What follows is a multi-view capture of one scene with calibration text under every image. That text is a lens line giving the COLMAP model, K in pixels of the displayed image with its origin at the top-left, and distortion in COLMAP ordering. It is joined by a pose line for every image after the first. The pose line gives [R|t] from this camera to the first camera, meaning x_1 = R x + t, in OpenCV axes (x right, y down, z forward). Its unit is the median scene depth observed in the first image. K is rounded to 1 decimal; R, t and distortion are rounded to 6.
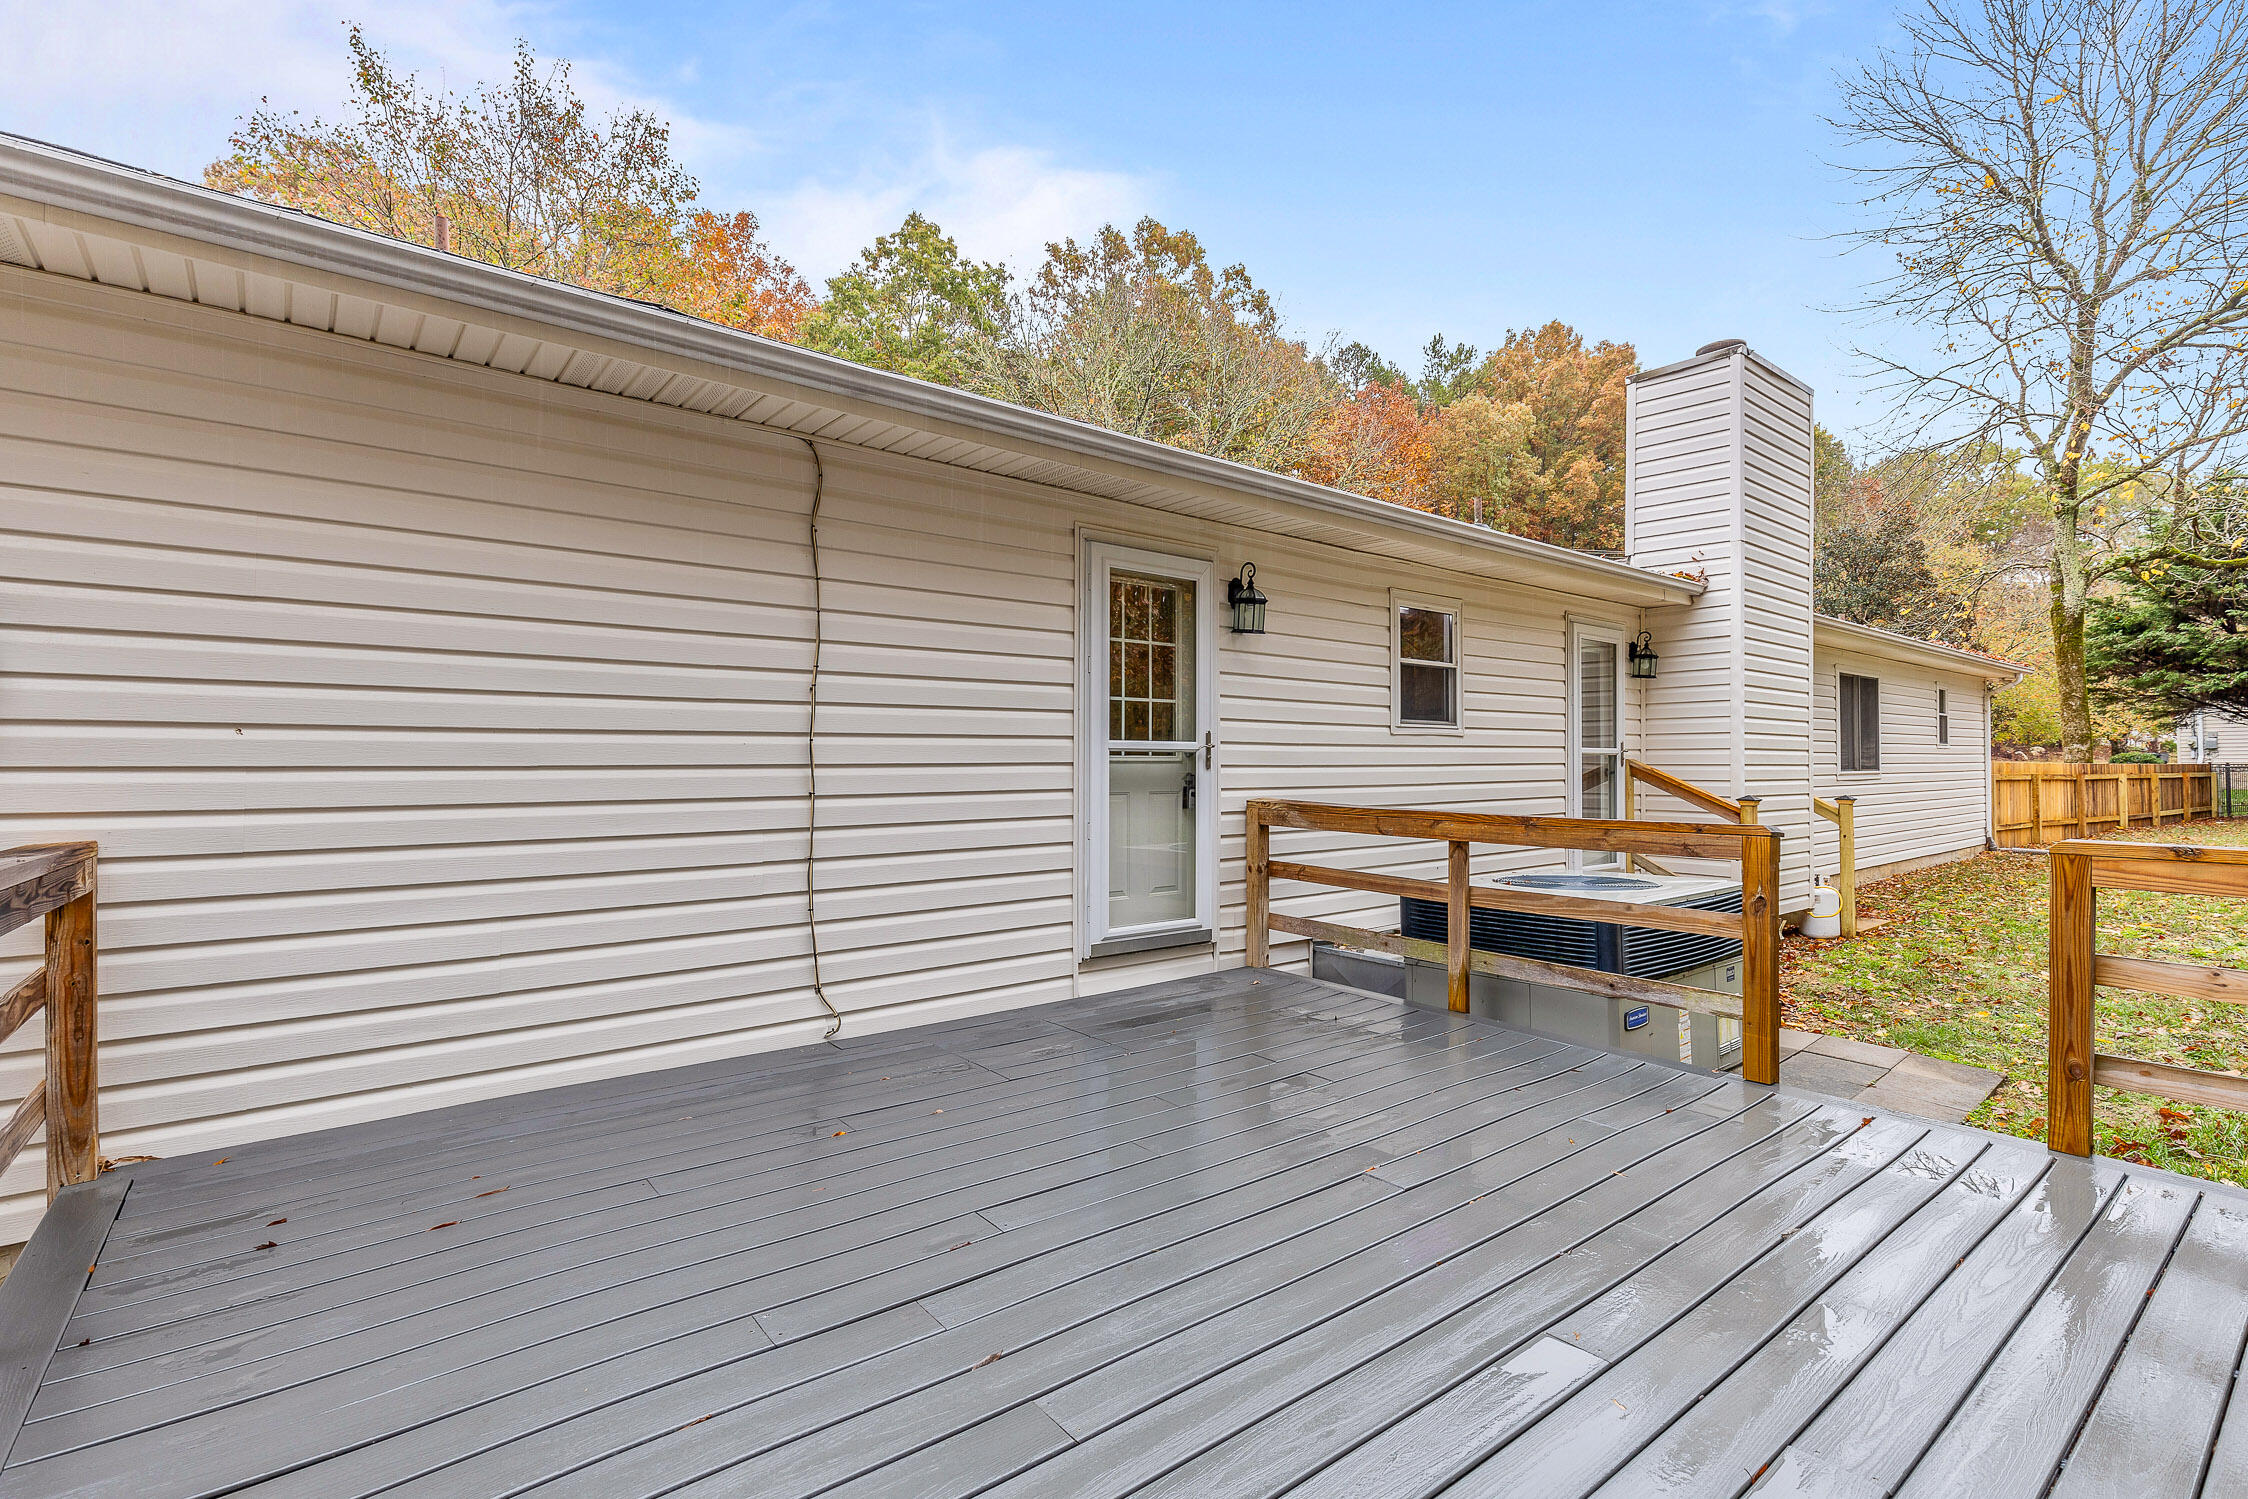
lens RADIAL K [[1026.0, 0, 1124.0], [0, 1026.0, 749.5], [0, 0, 1]] dist [0.001351, 0.000167]
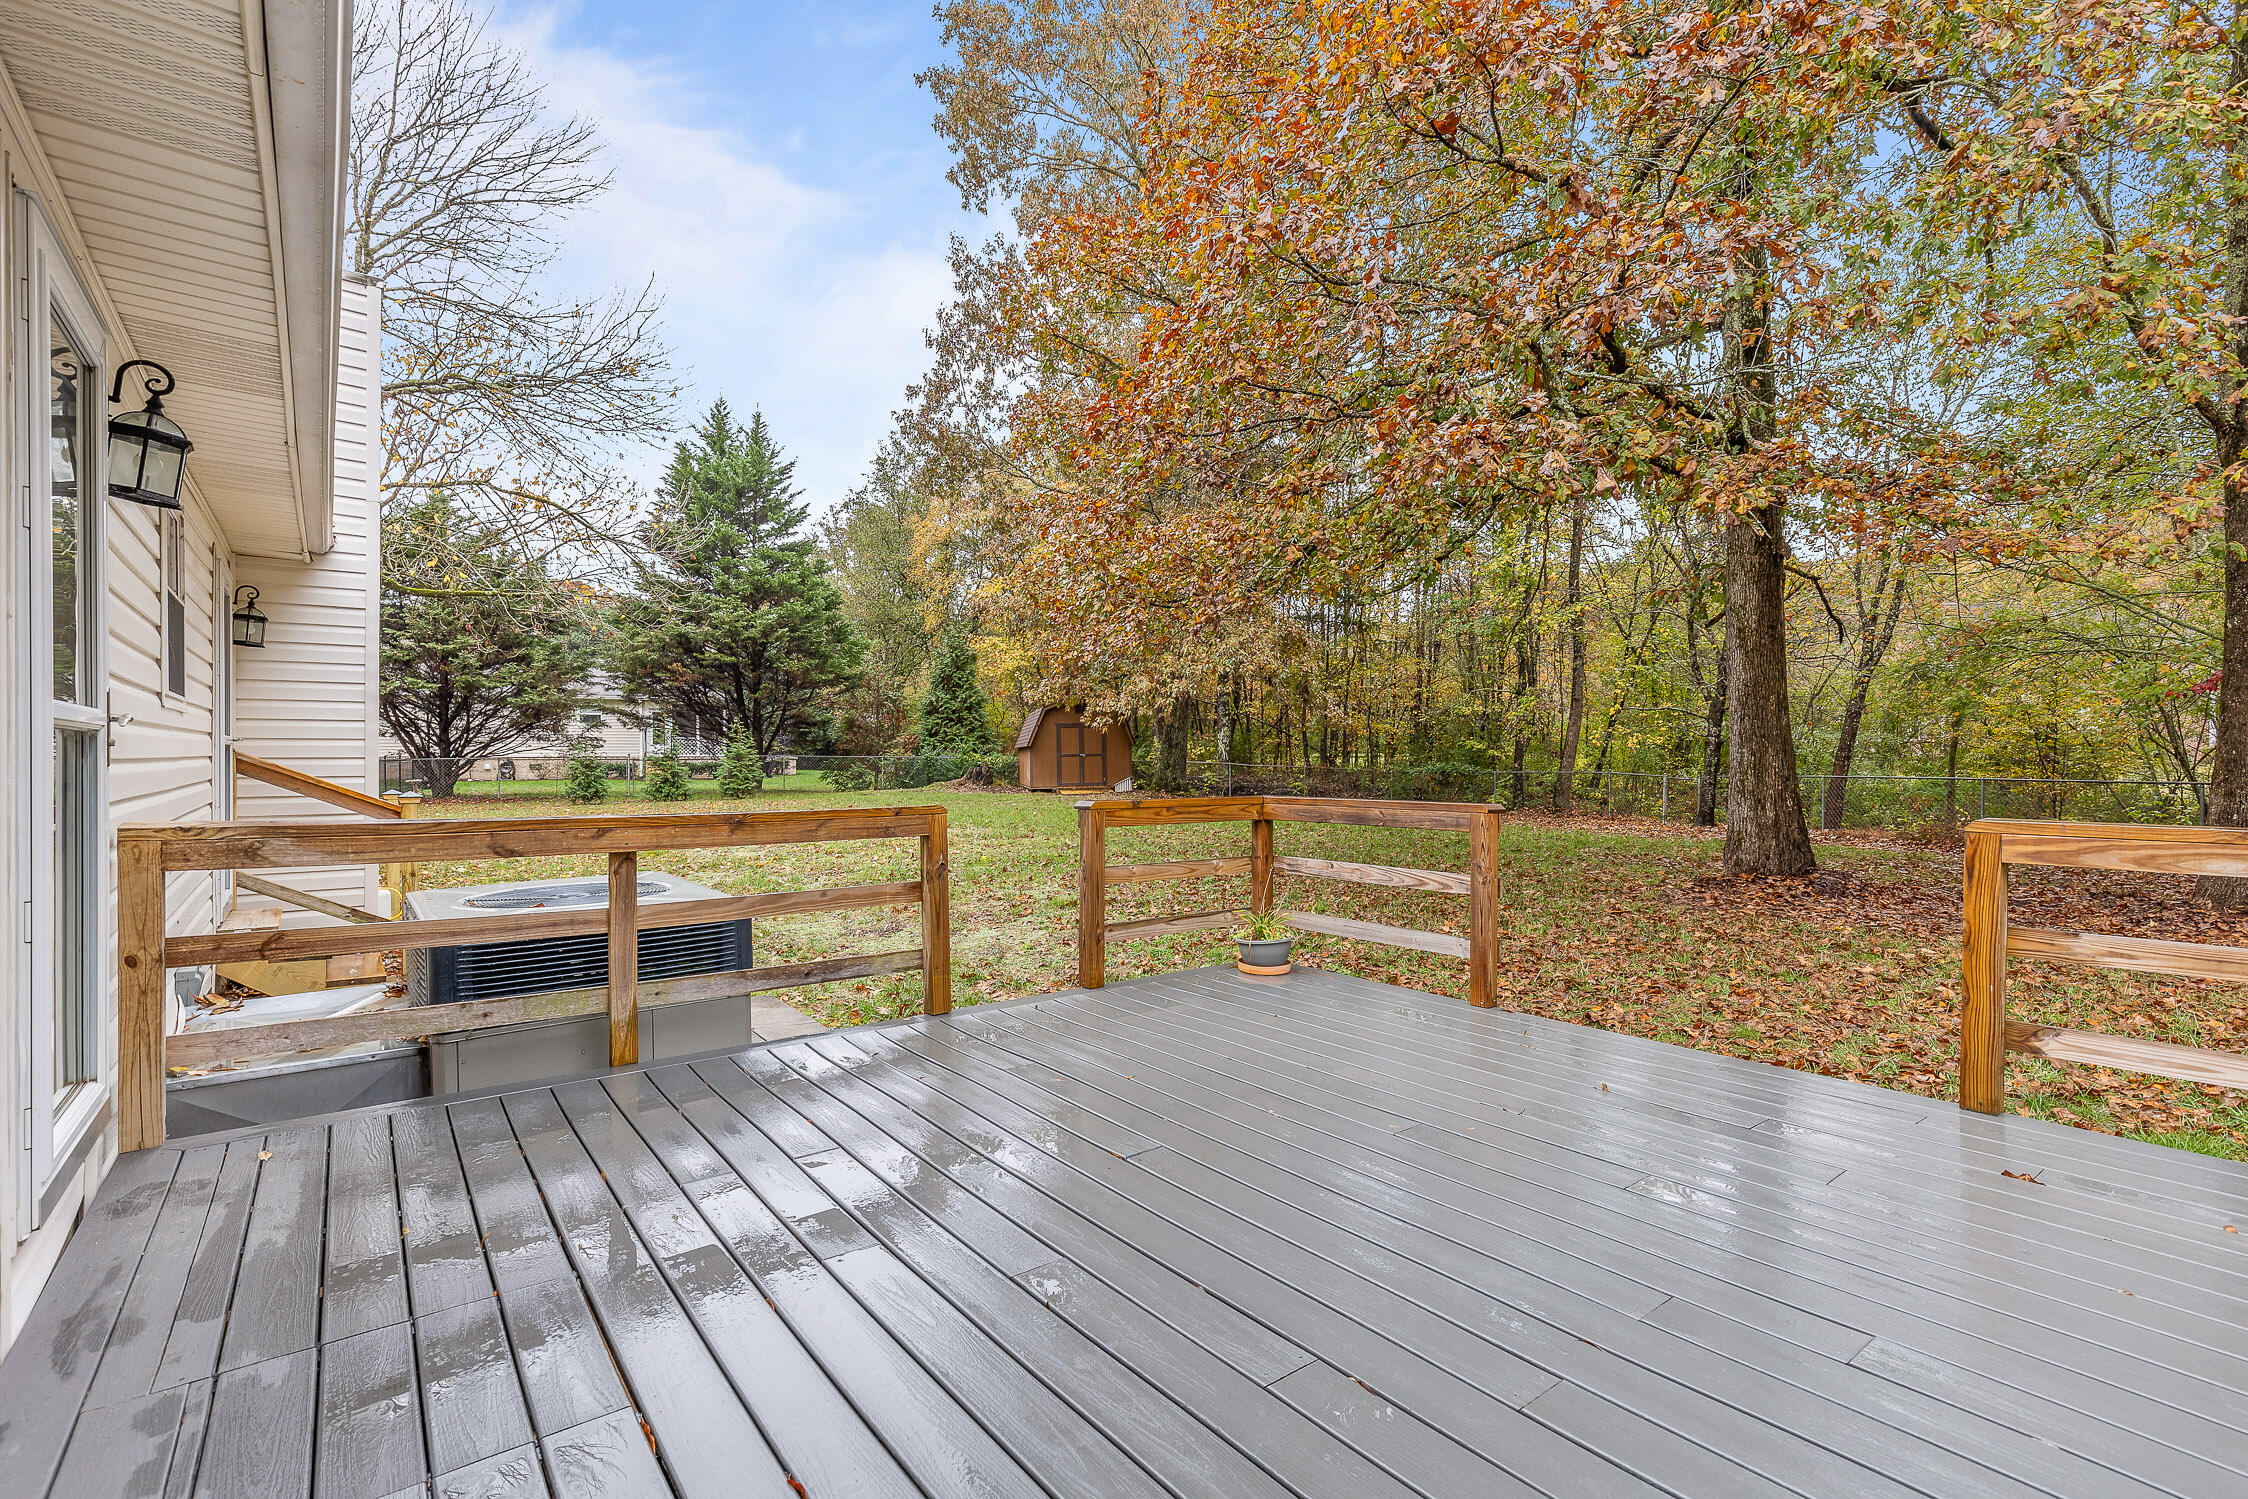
lens RADIAL K [[1026.0, 0, 1124.0], [0, 1026.0, 749.5], [0, 0, 1]] dist [0.001351, 0.000167]
pose [[0.003513, 0.005471, 0.999979, -0.390196], [-0.011453, 0.999920, -0.005430, 0.007497], [-0.999928, -0.011434, 0.003575, 0.497837]]
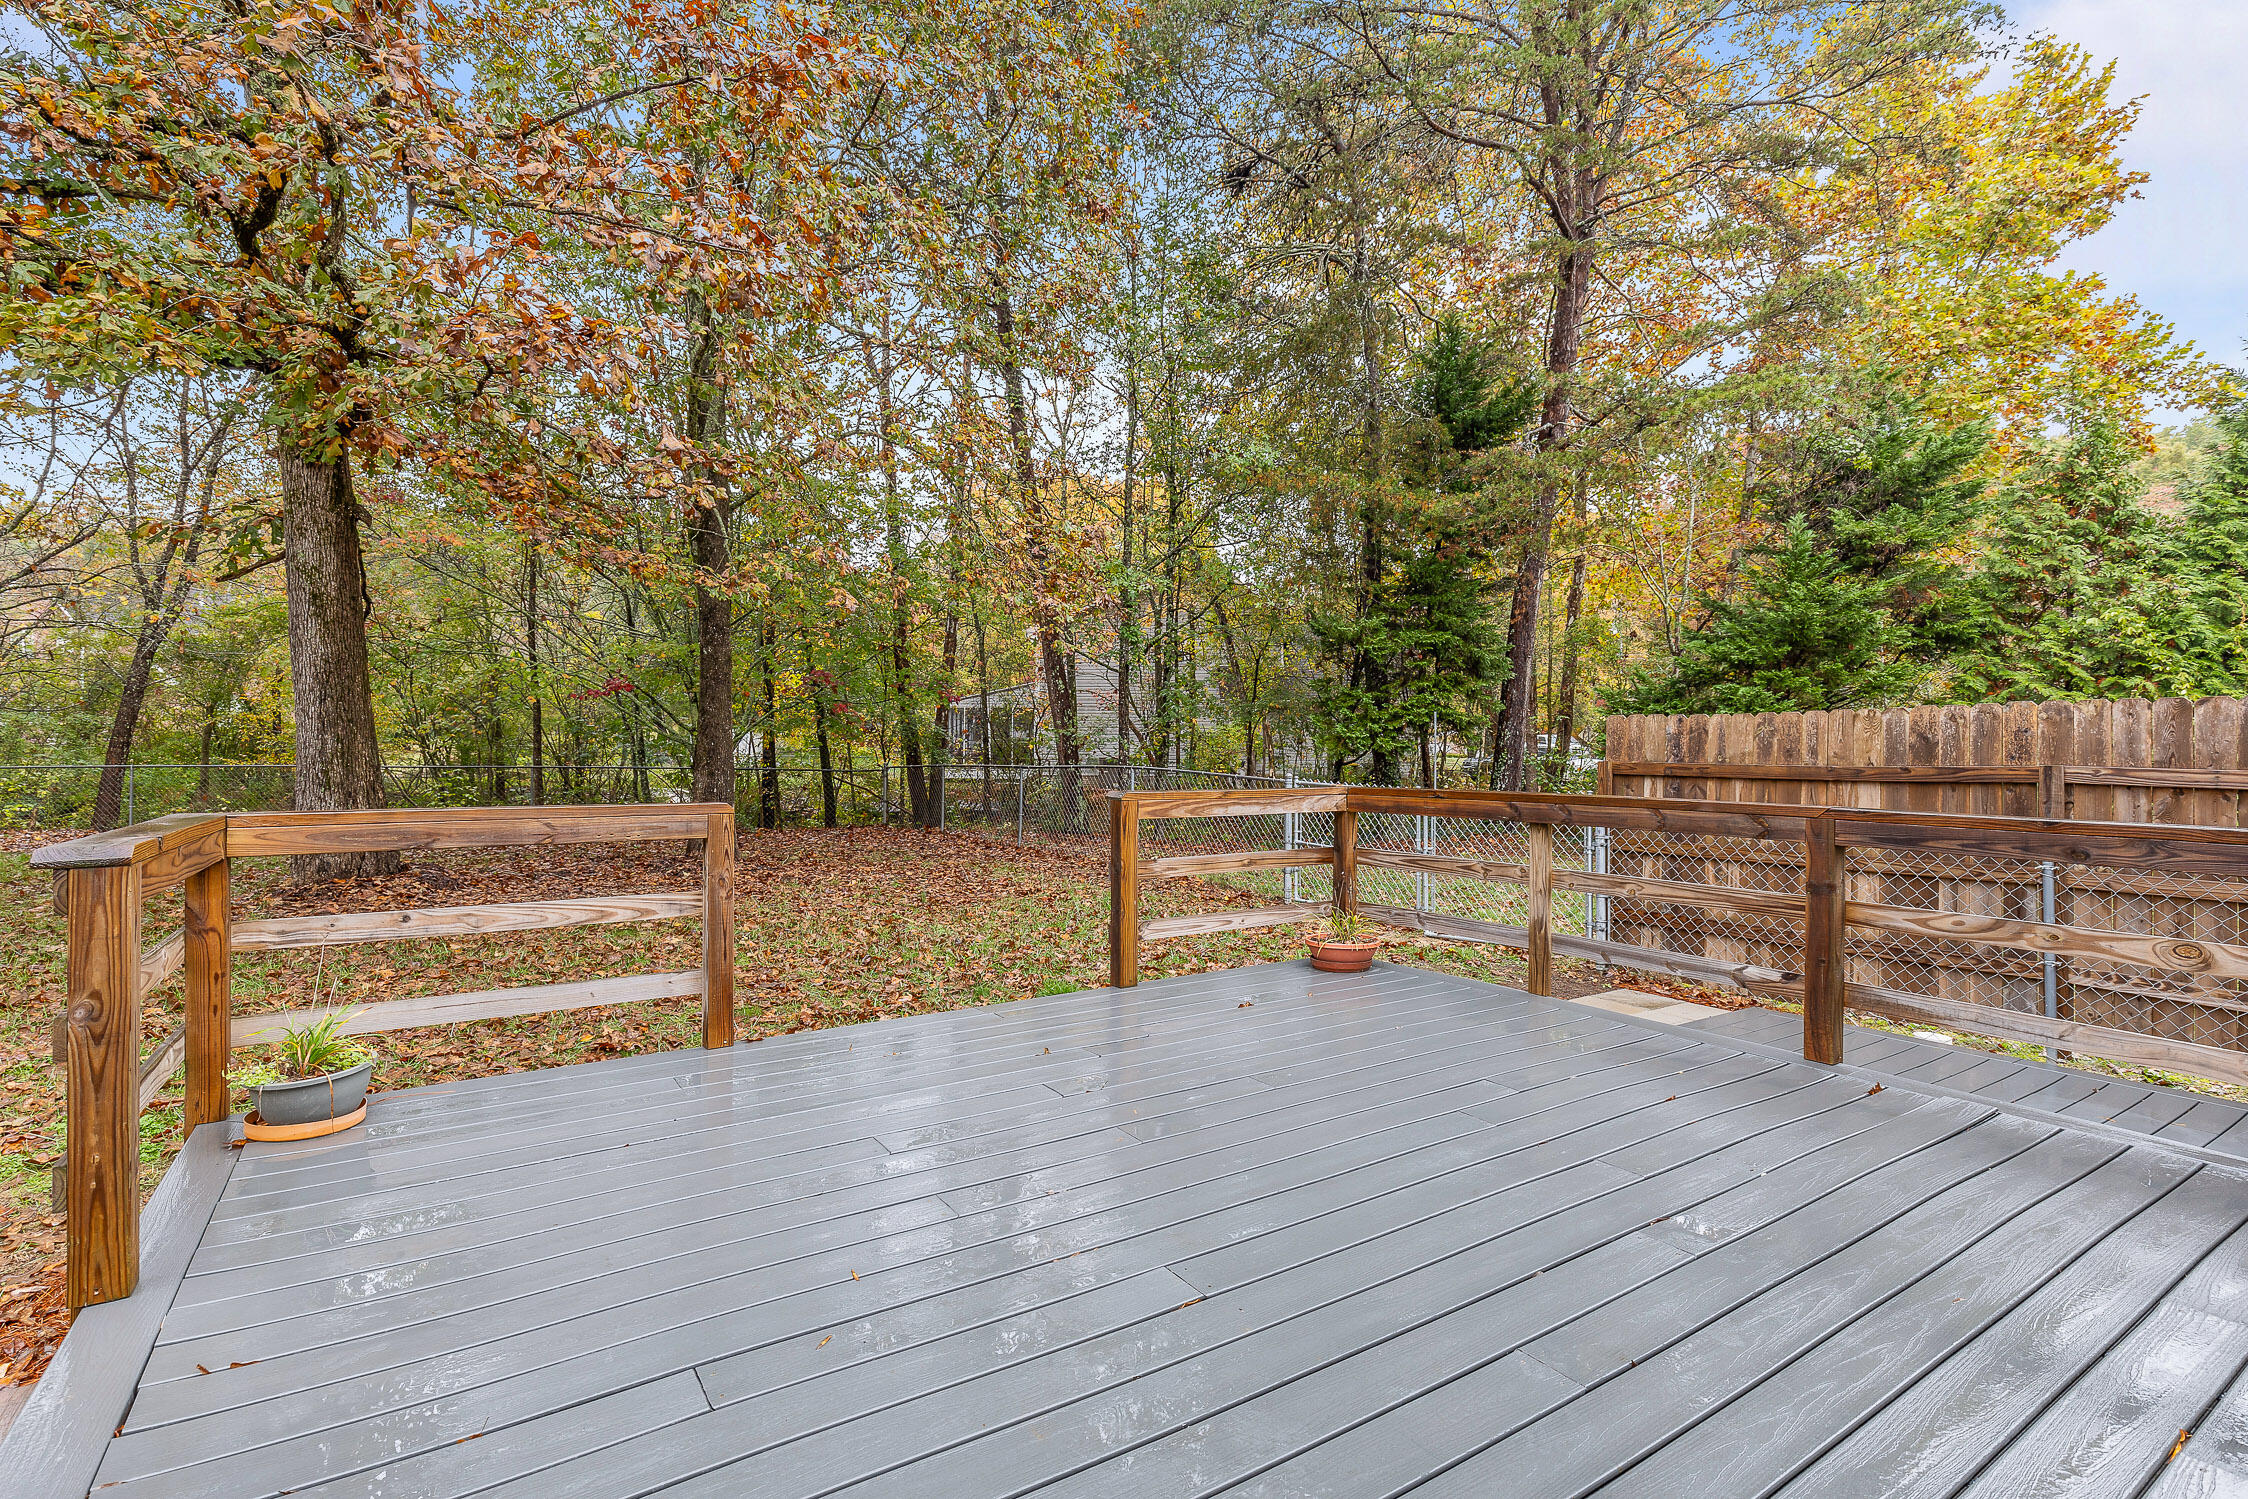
lens RADIAL K [[1026.0, 0, 1124.0], [0, 1026.0, 749.5], [0, 0, 1]] dist [0.001351, 0.000167]
pose [[-0.994976, -0.009614, 0.099650, 0.152253], [-0.010782, 0.999879, -0.011187, 0.011568], [-0.099531, -0.012205, -0.994960, 0.919707]]
